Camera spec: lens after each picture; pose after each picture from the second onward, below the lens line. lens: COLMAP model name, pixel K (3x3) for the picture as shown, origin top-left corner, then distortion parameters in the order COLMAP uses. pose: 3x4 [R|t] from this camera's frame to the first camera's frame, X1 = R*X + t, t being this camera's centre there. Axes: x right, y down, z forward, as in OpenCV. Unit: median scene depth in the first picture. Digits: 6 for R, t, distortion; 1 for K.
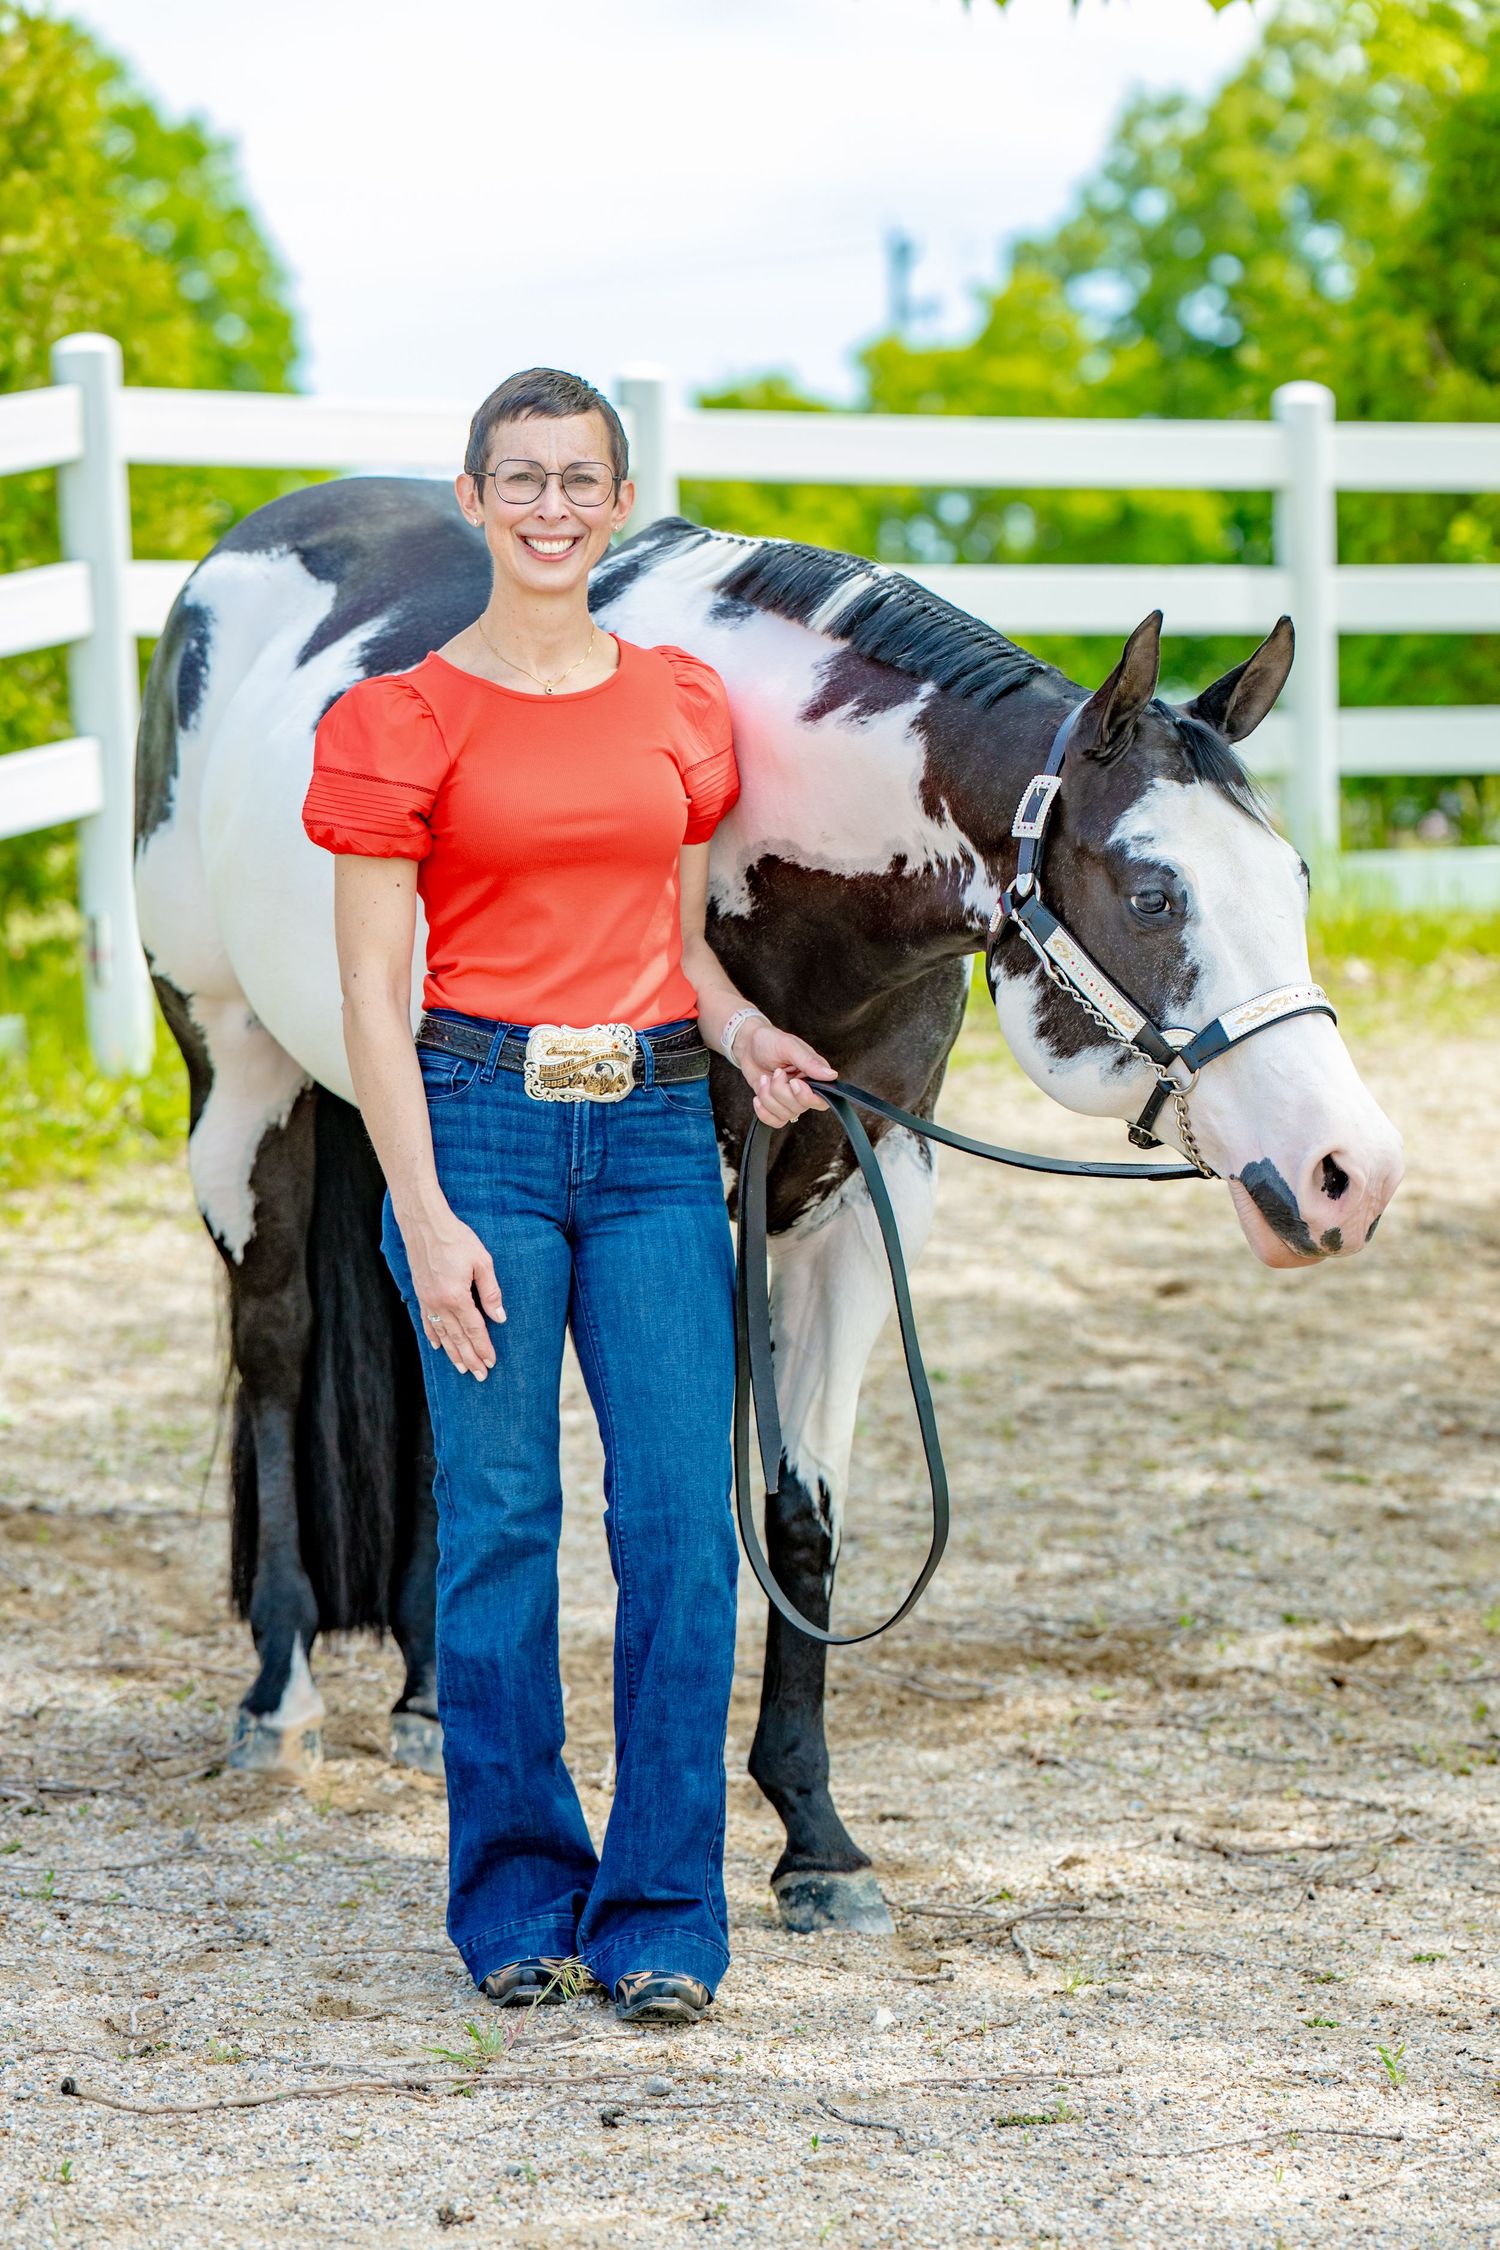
lens RADIAL K [[7726.6, 0, 750.0], [0, 7726.6, 1125.0], [0, 0, 1]] dist [0.006231, 0.718548]
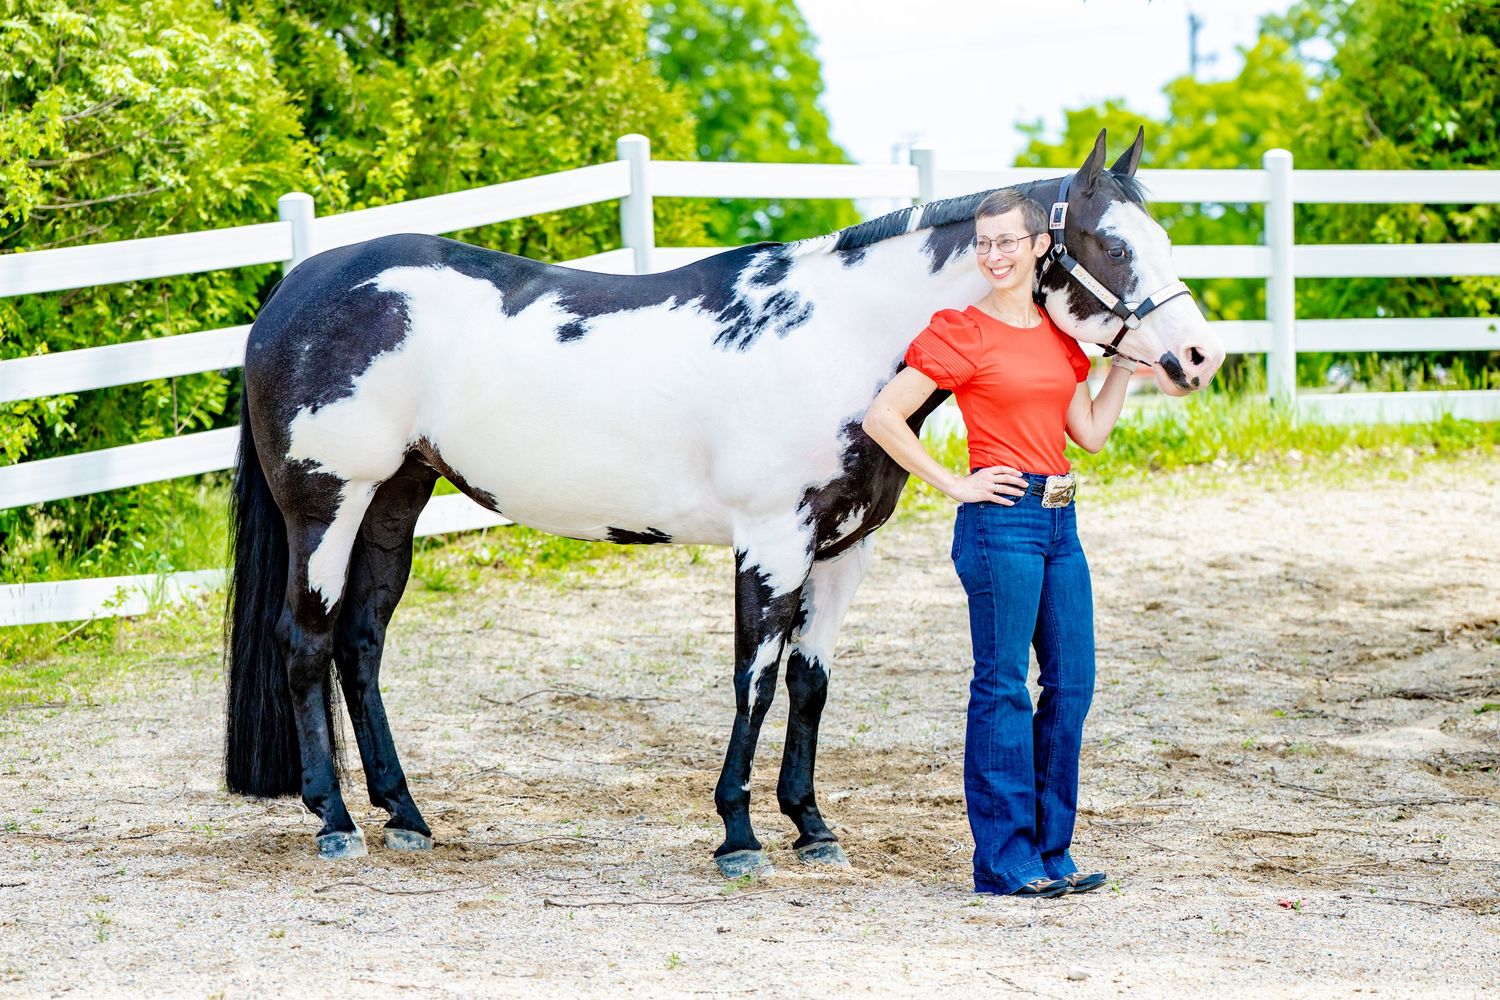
lens RADIAL K [[5151.1, 0, 750.0], [0, 5151.1, 500.0], [0, 0, 1]] dist [0.006231, 0.718548]
pose [[0.996947, 0.003539, -0.078004, 0.044056], [-0.004727, 0.999876, -0.015045, 0.011498], [0.077941, 0.015368, 0.996840, -0.295428]]
